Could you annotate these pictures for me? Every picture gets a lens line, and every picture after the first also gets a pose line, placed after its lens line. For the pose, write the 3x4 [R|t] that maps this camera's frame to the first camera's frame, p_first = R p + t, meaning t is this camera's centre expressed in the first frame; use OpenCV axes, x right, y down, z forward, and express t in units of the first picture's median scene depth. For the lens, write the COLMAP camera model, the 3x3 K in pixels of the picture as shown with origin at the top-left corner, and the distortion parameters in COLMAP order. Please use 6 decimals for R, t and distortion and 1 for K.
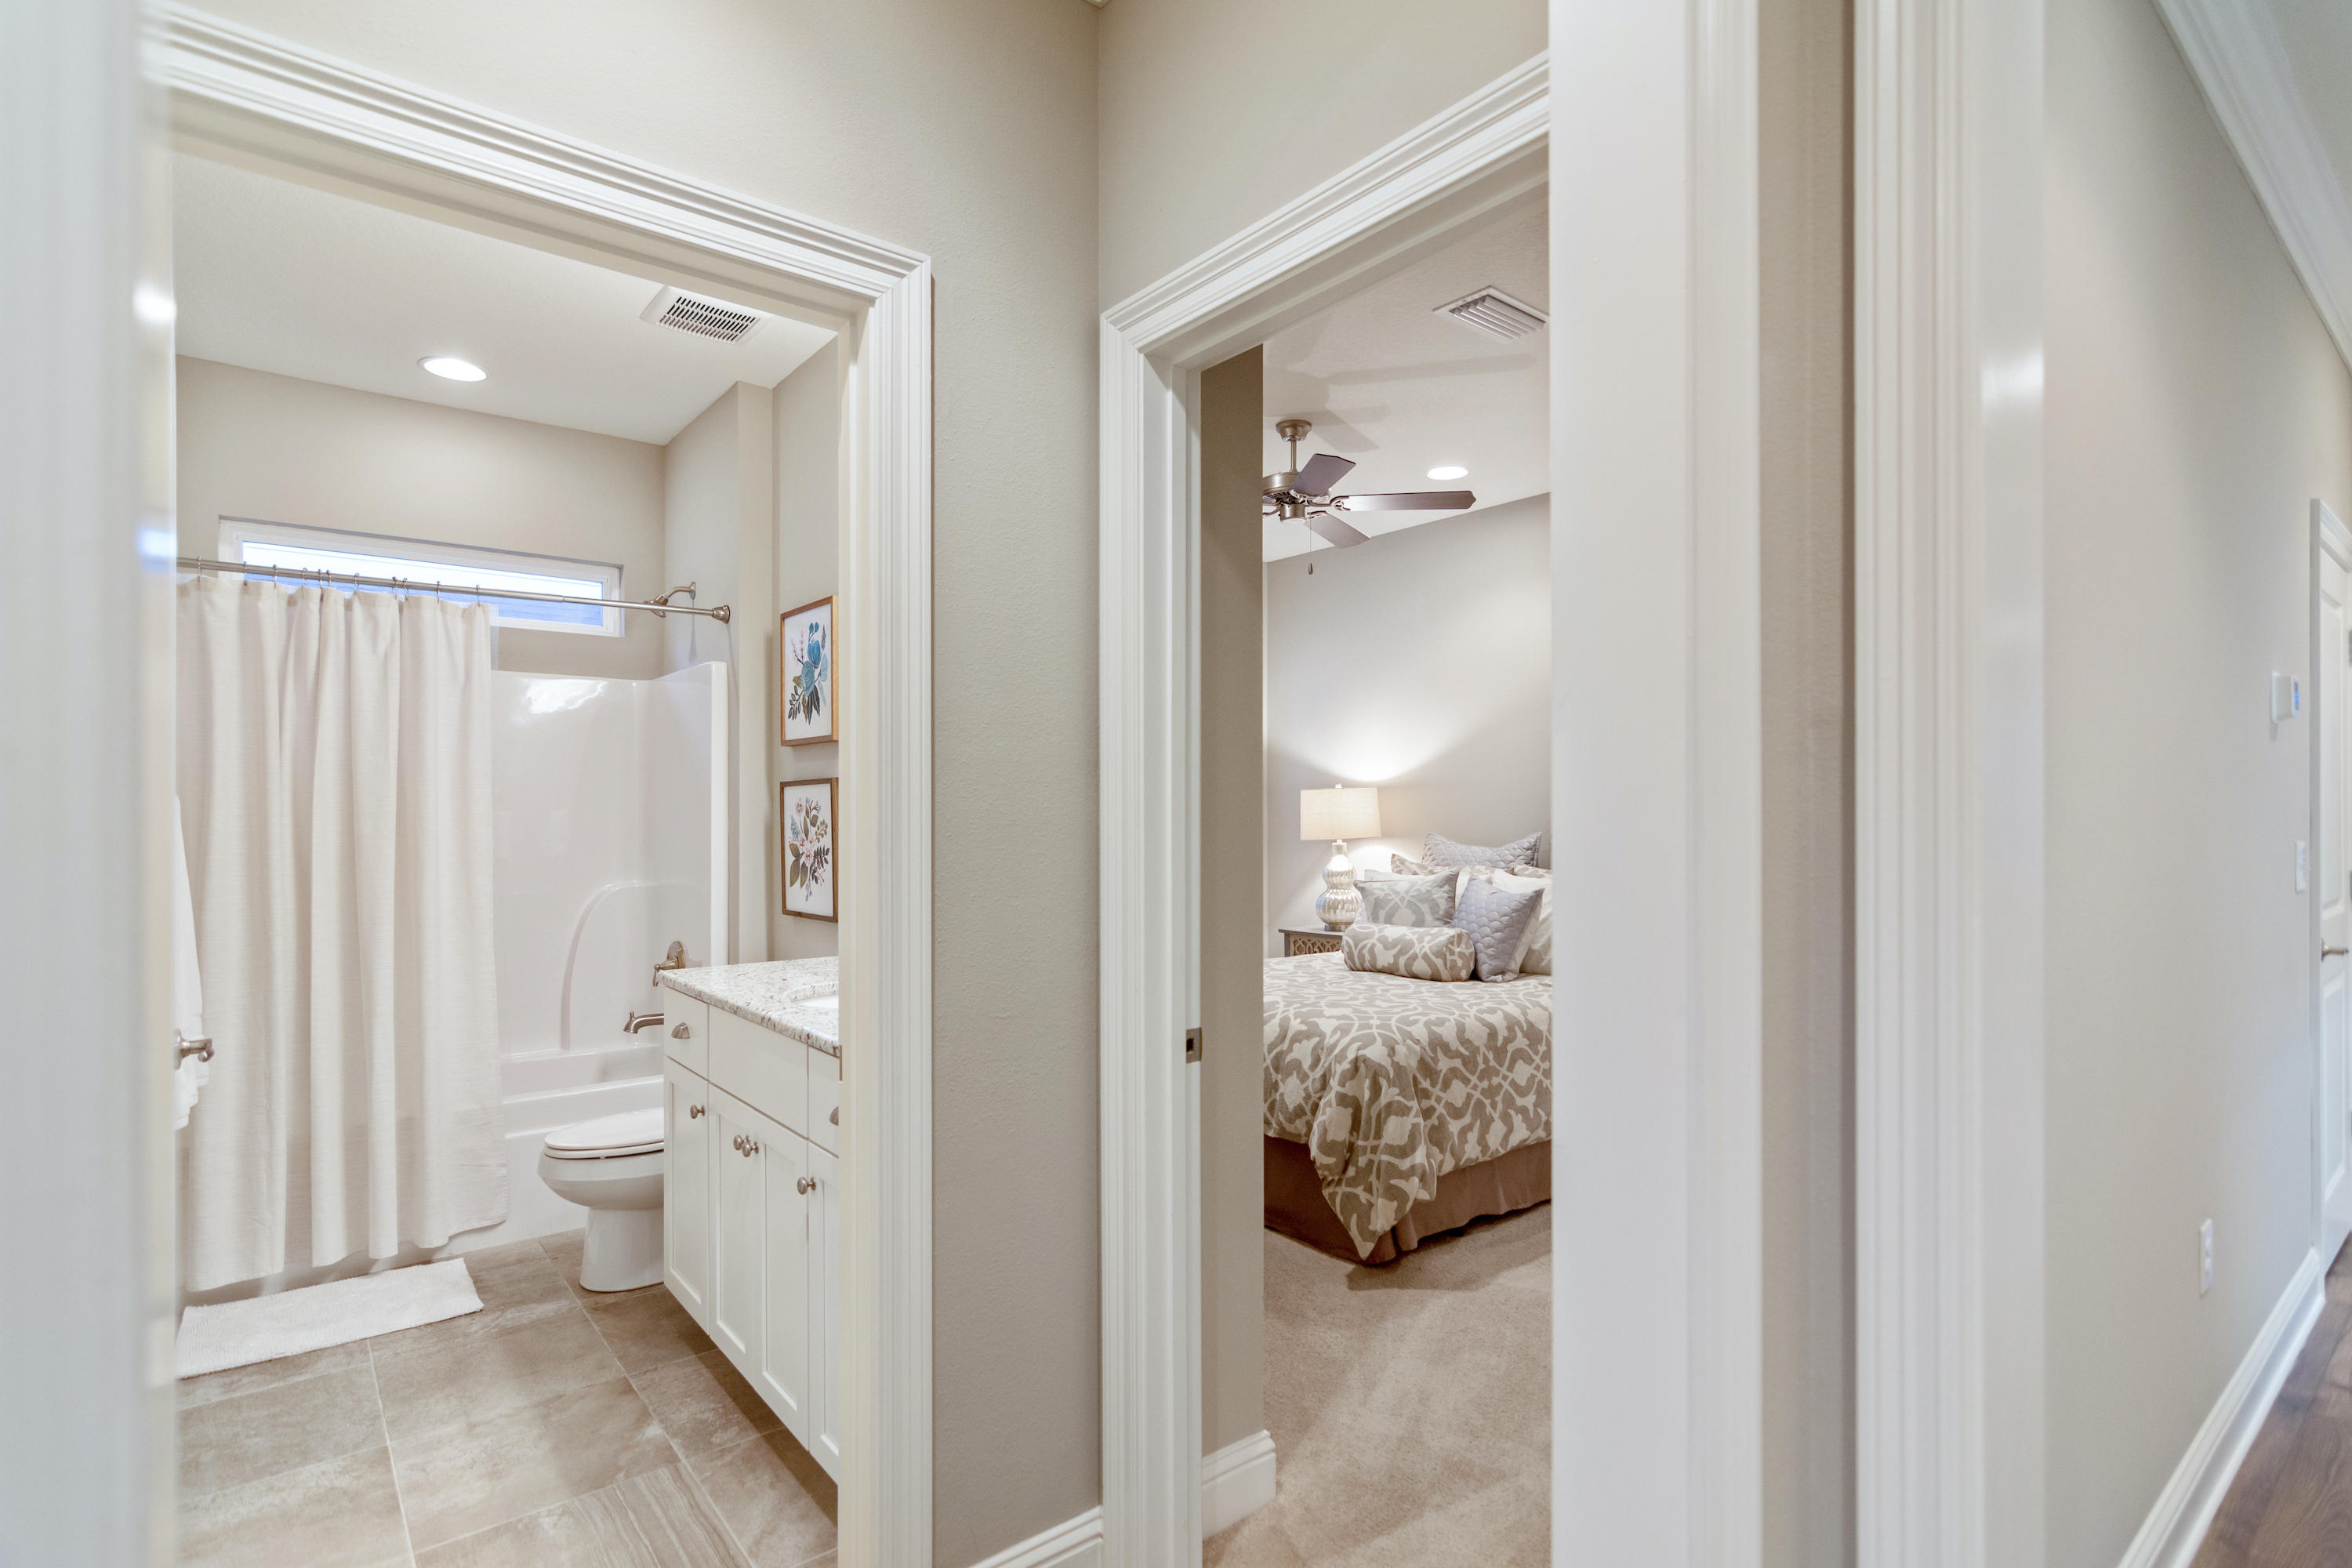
lens RADIAL K [[1129.2, 0, 1175.1], [0, 1129.2, 788.8], [0, 0, 1]] dist [-0.001177, 0.002307]
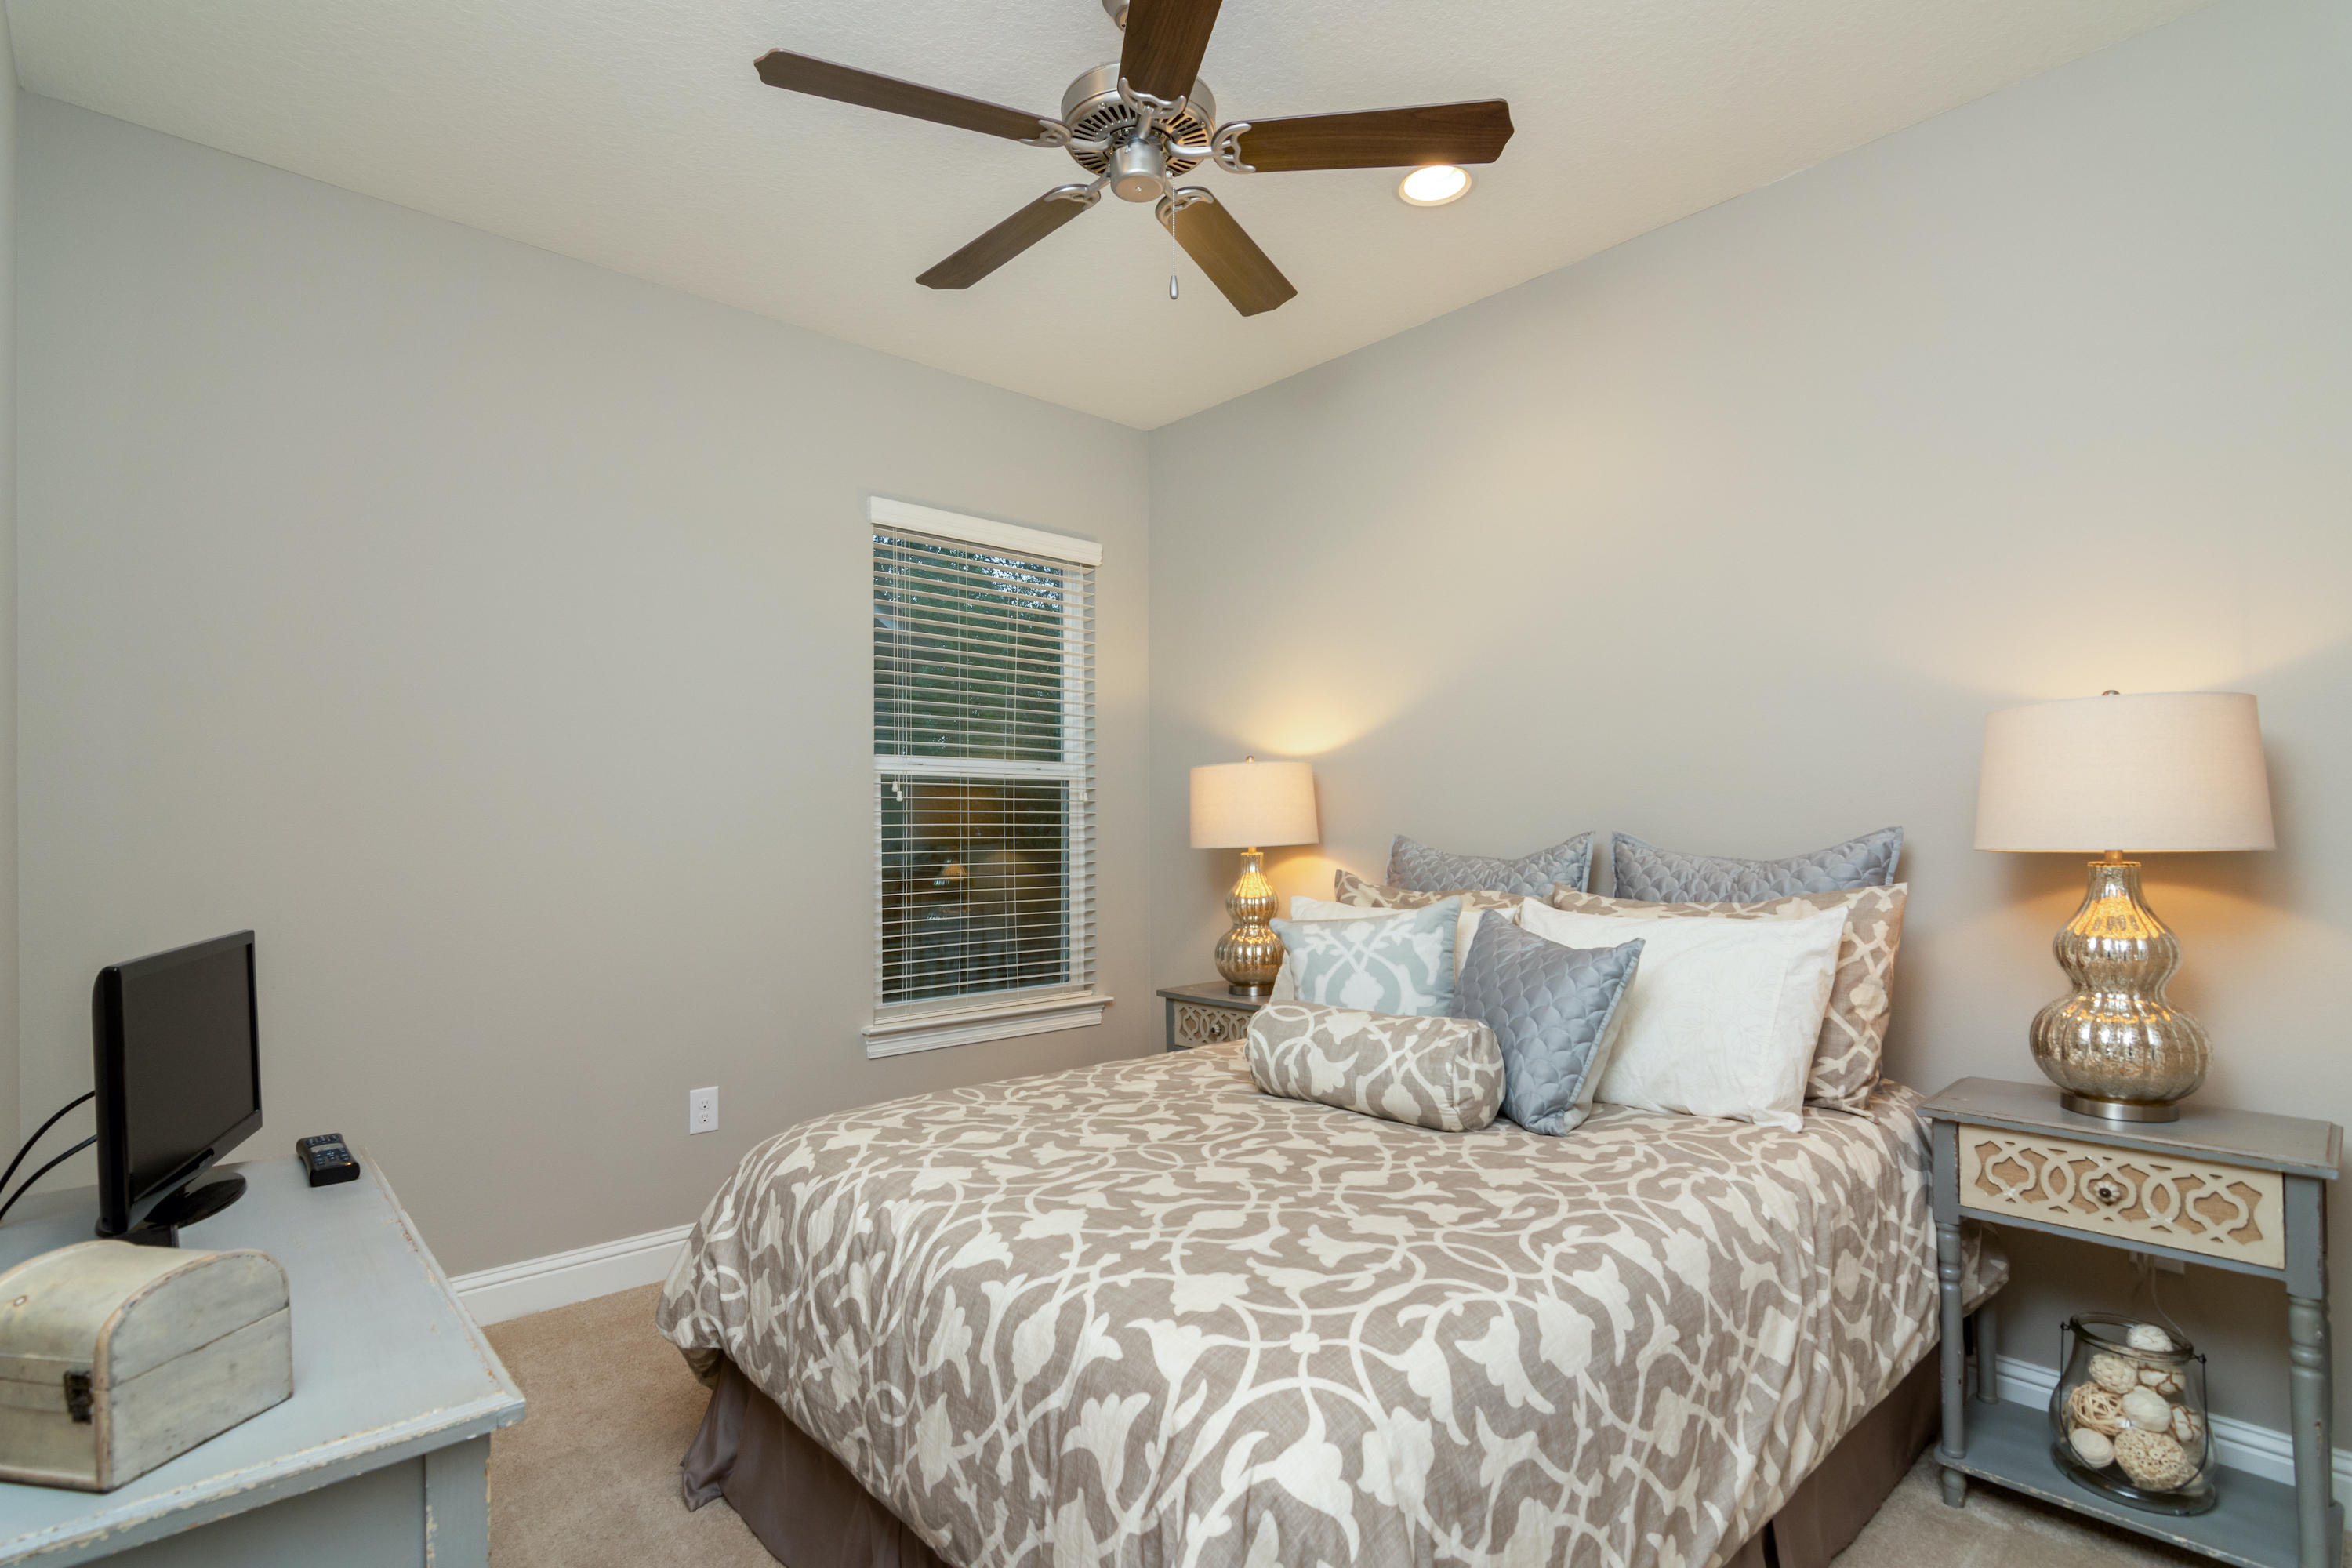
lens RADIAL K [[1129.2, 0, 1178.2], [0, 1129.2, 807.4], [0, 0, 1]] dist [-0.001177, 0.002307]
pose [[0.998317, -0.001208, 0.057972, 0.112457], [0.000959, 0.999990, 0.004329, 0.032723], [-0.057977, -0.004266, 0.998309, 0.624665]]
